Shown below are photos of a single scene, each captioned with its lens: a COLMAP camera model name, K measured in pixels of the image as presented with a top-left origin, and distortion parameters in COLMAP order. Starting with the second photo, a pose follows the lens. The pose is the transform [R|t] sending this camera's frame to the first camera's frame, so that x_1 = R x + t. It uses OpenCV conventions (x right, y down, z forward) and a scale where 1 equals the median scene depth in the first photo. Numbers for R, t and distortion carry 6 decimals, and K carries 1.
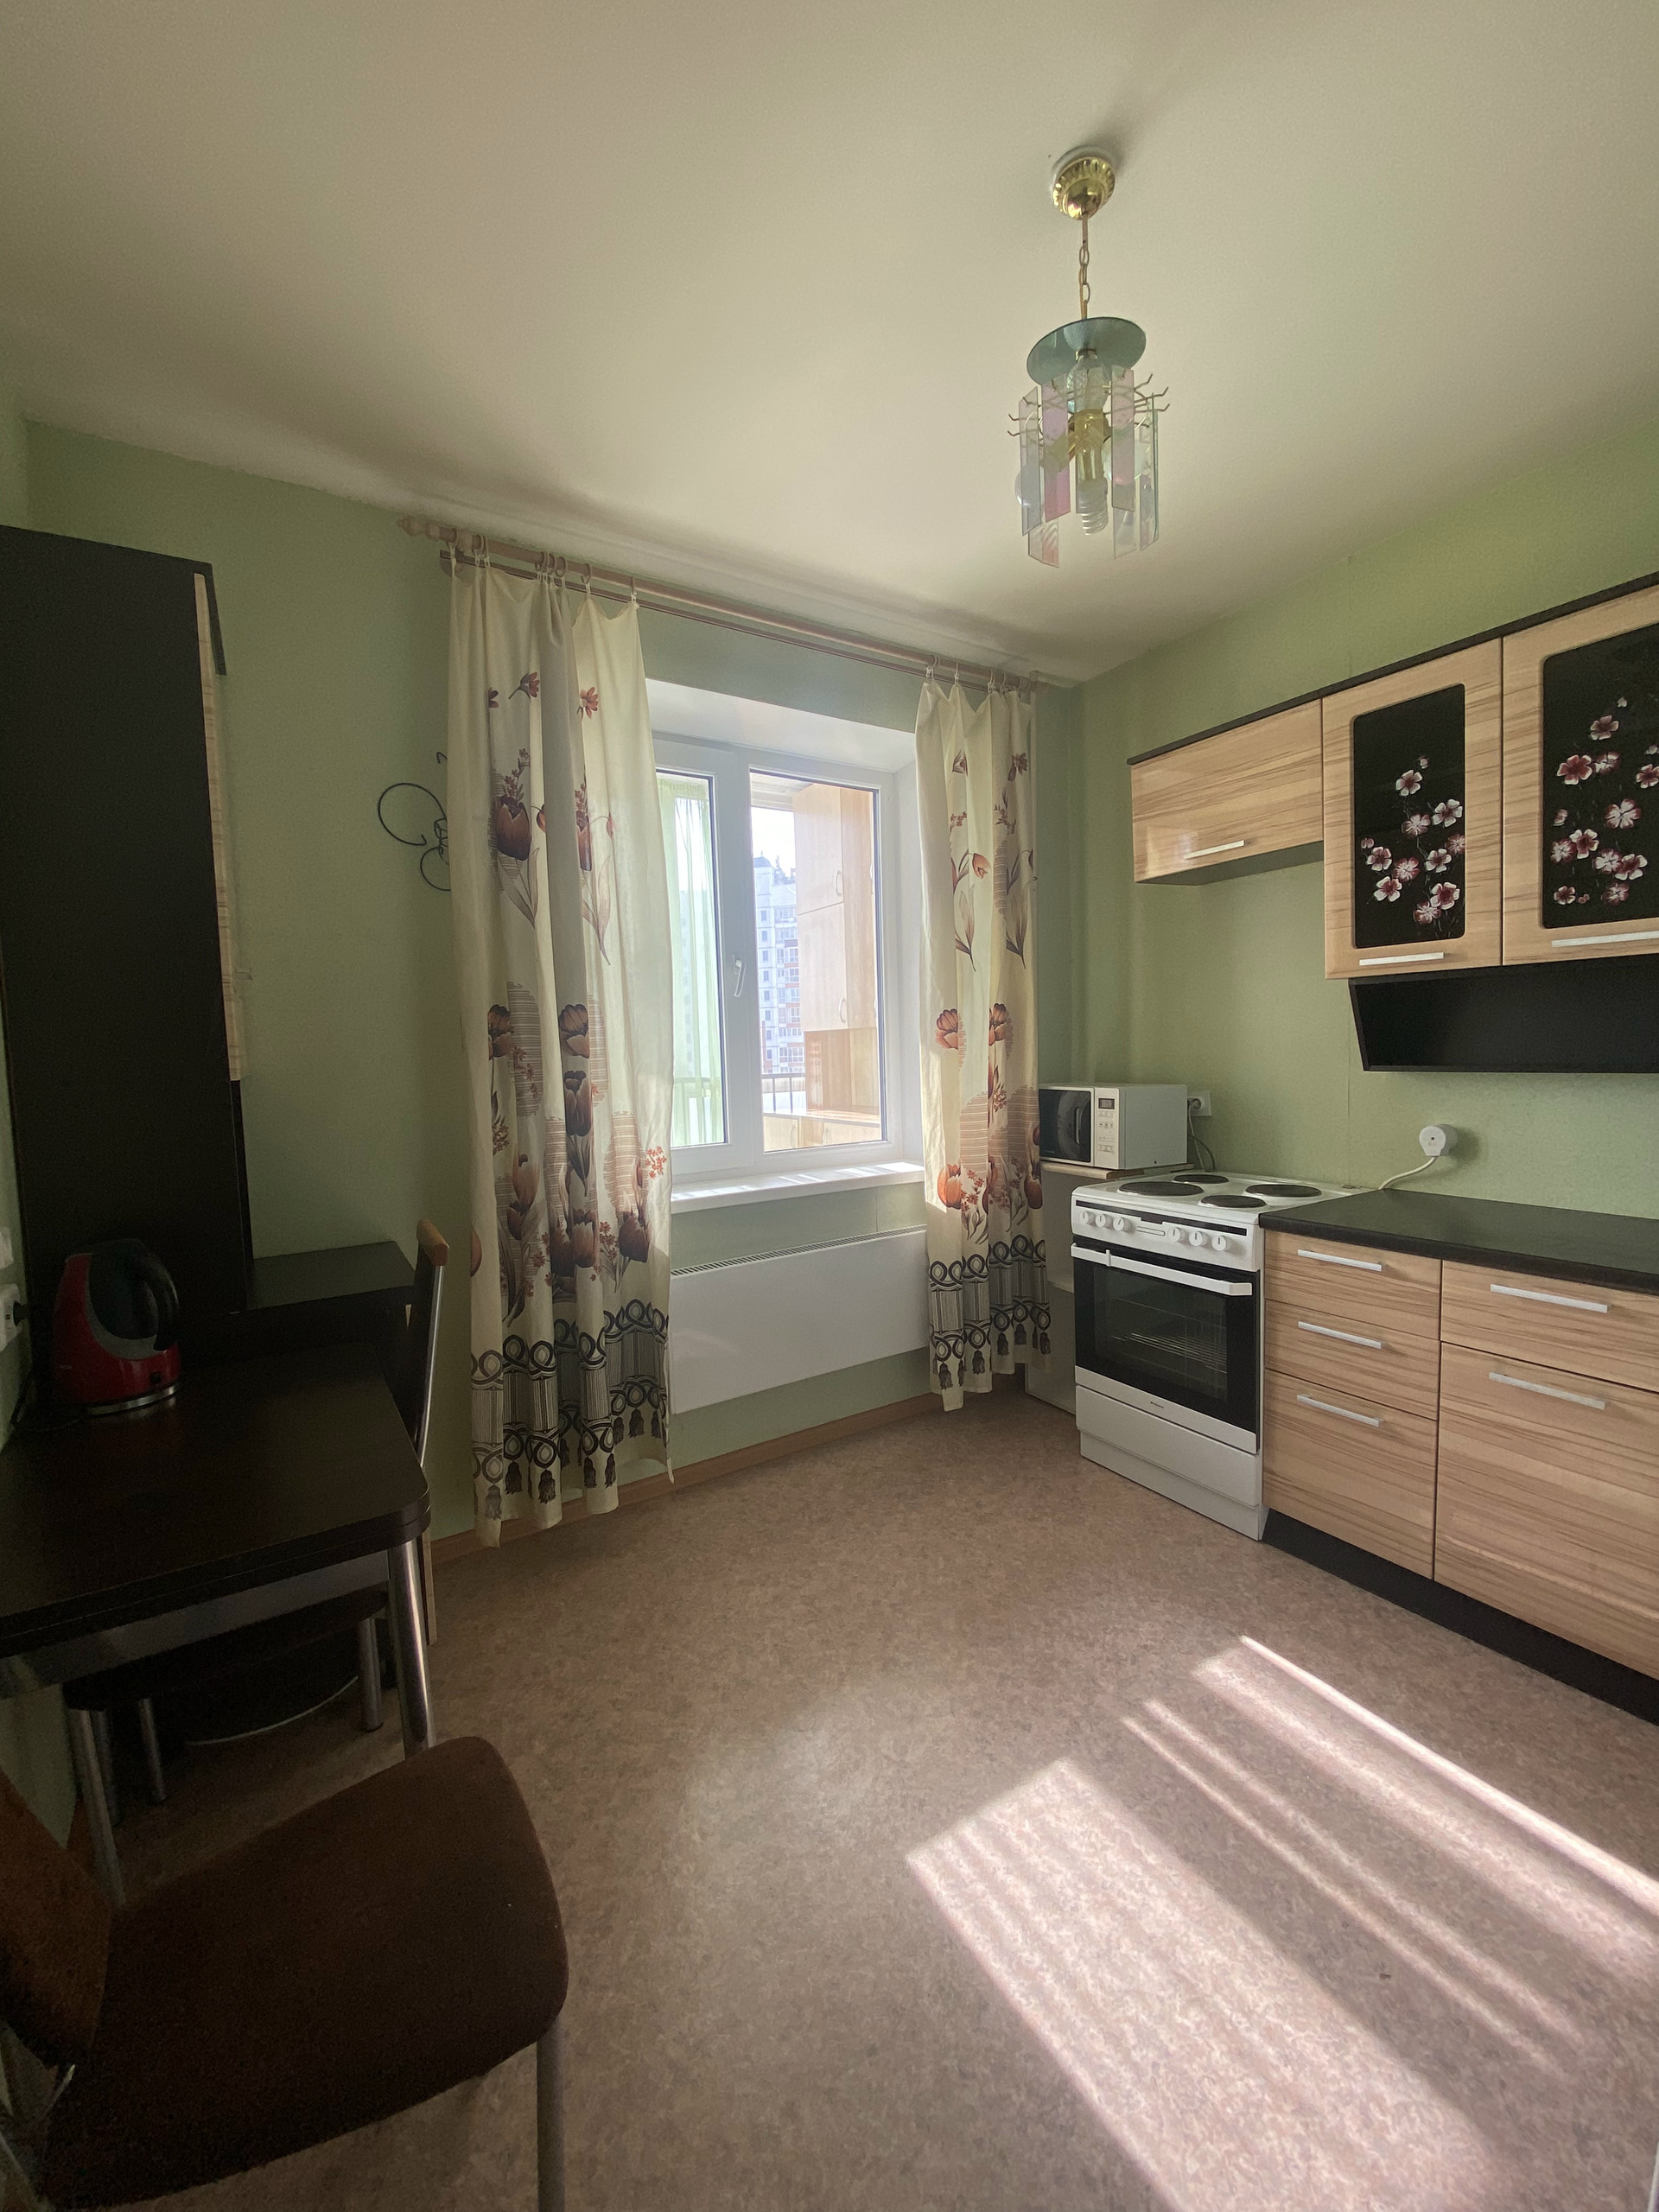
lens RADIAL K [[897.5, 0, 834.8], [0, 897.5, 1106.8], [0, 0, 1]] dist [0.020011, -0.018767]
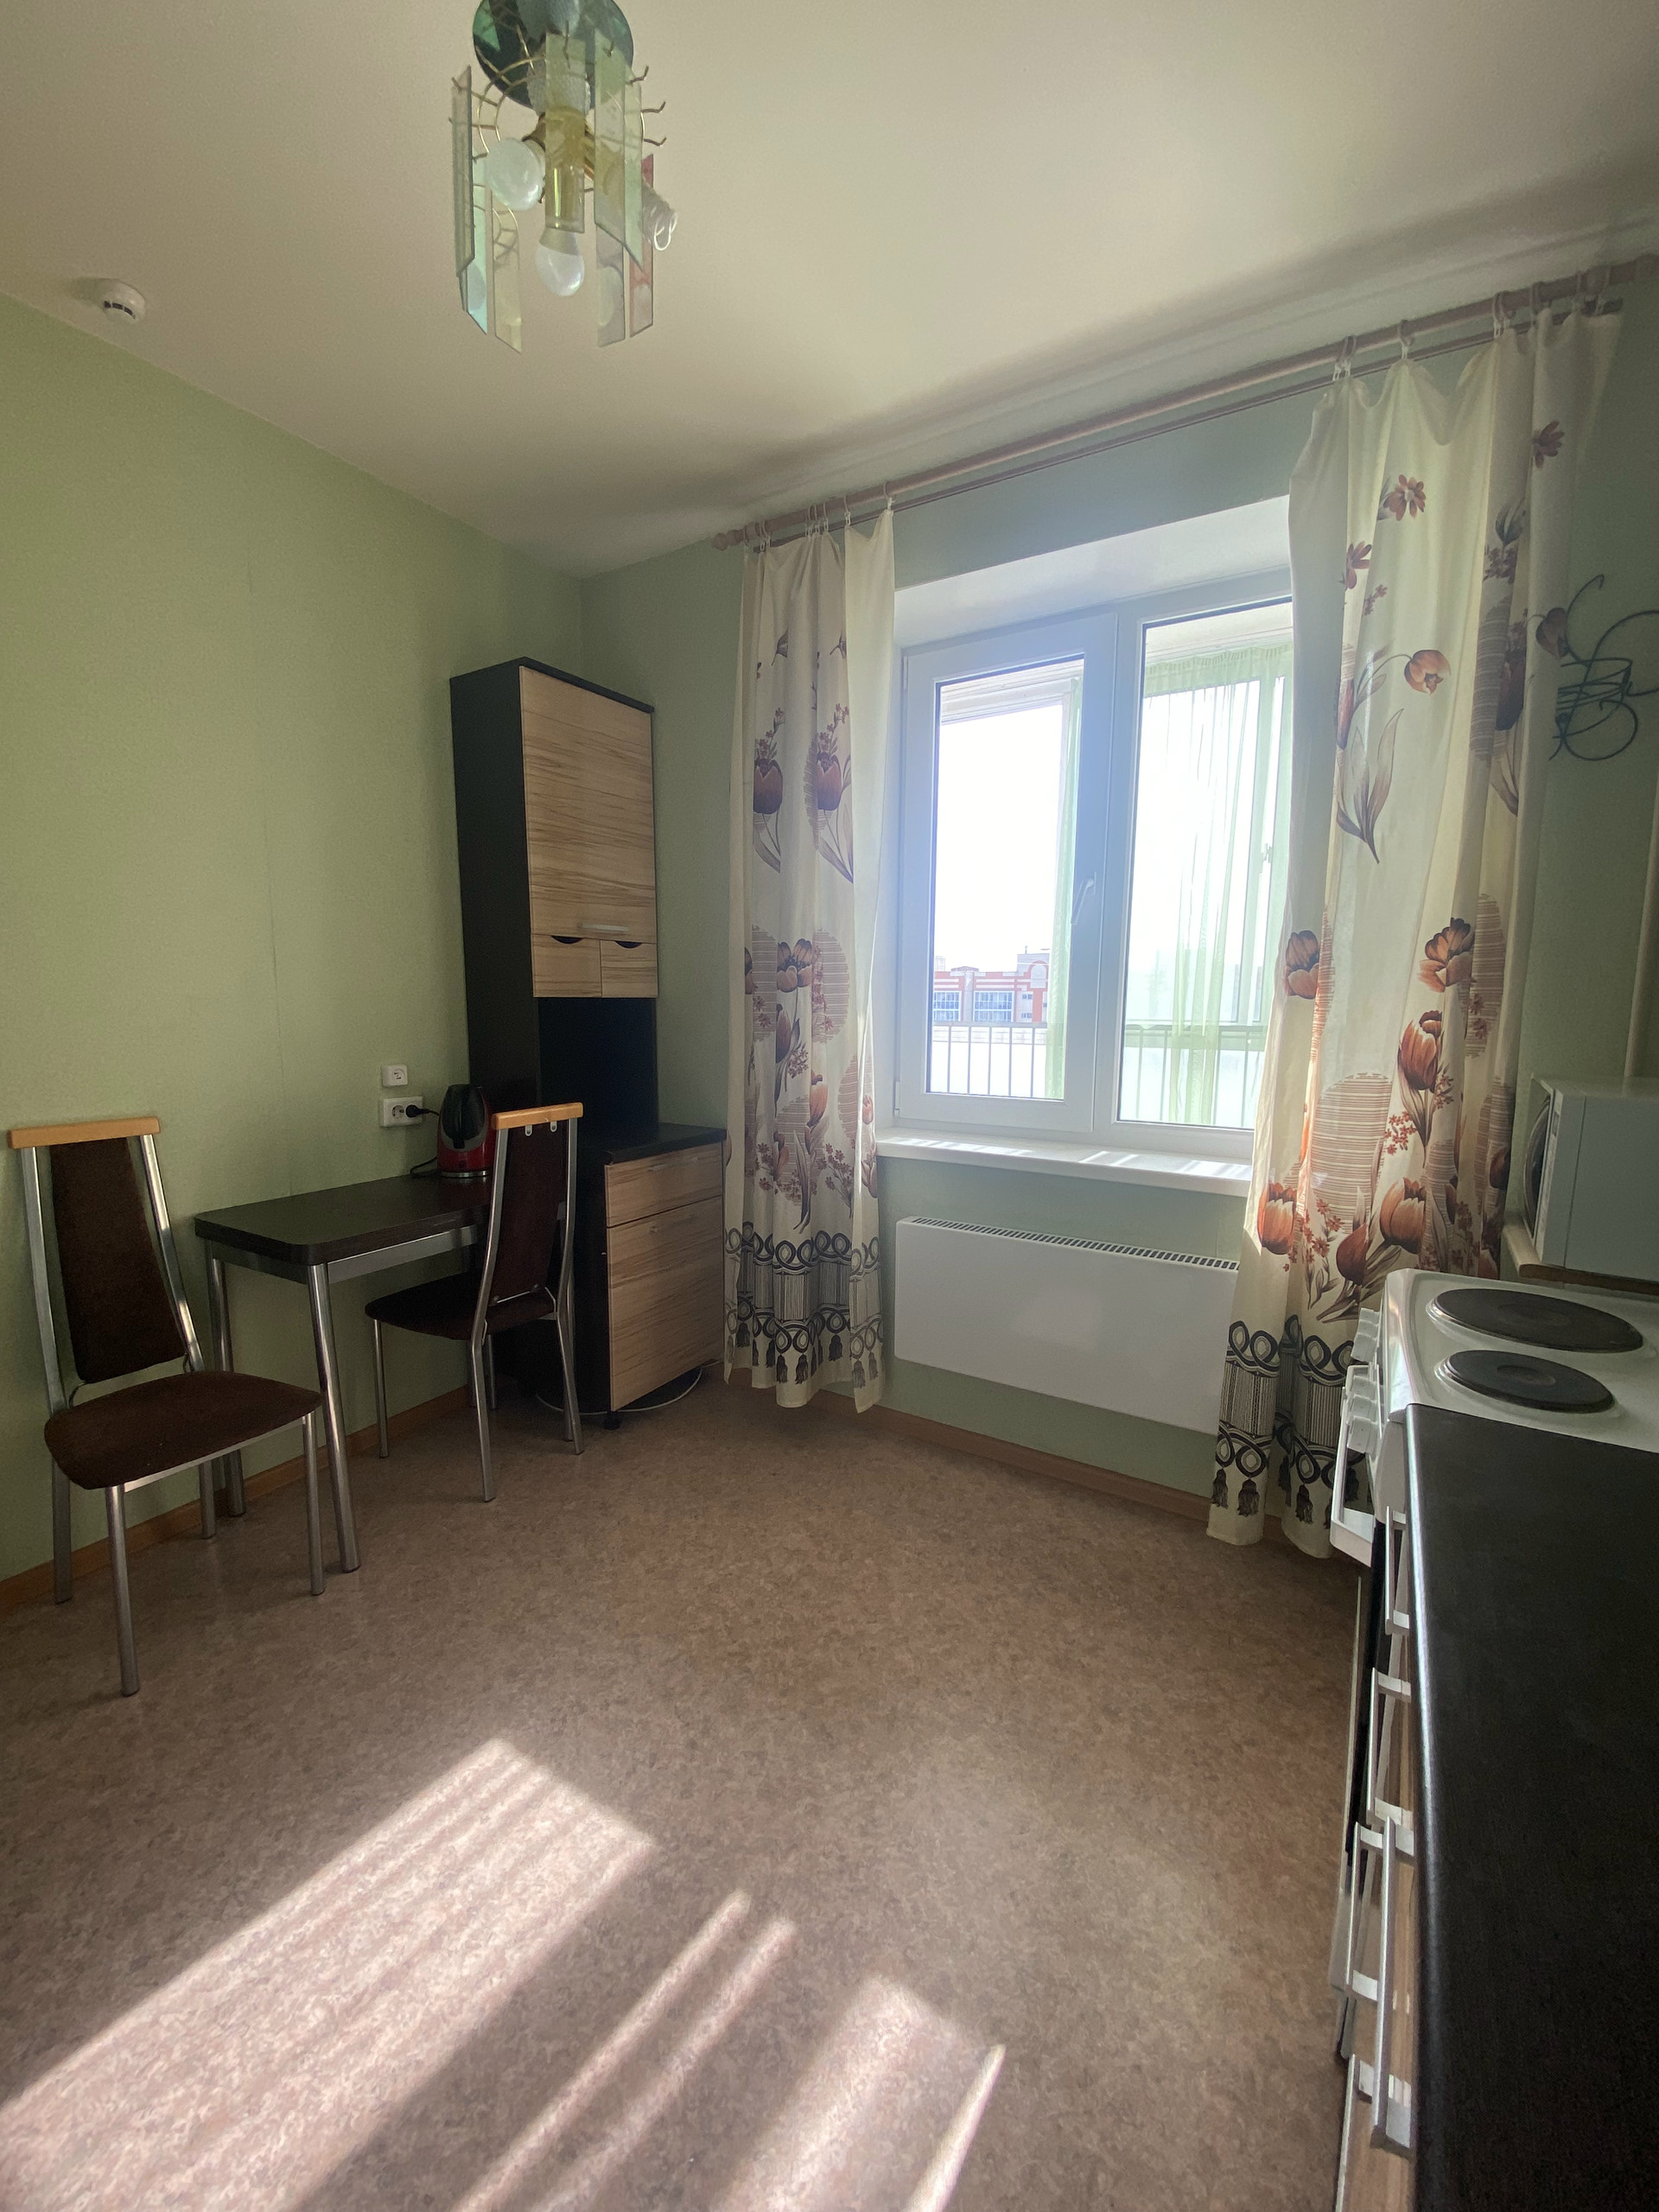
lens RADIAL K [[897.5, 0, 834.8], [0, 897.5, 1106.8], [0, 0, 1]] dist [0.020011, -0.018767]
pose [[0.441705, 0.146331, -0.885146, 0.692213], [-0.085724, 0.988979, 0.120718, -0.048986], [0.893055, 0.022557, 0.449381, 0.542424]]
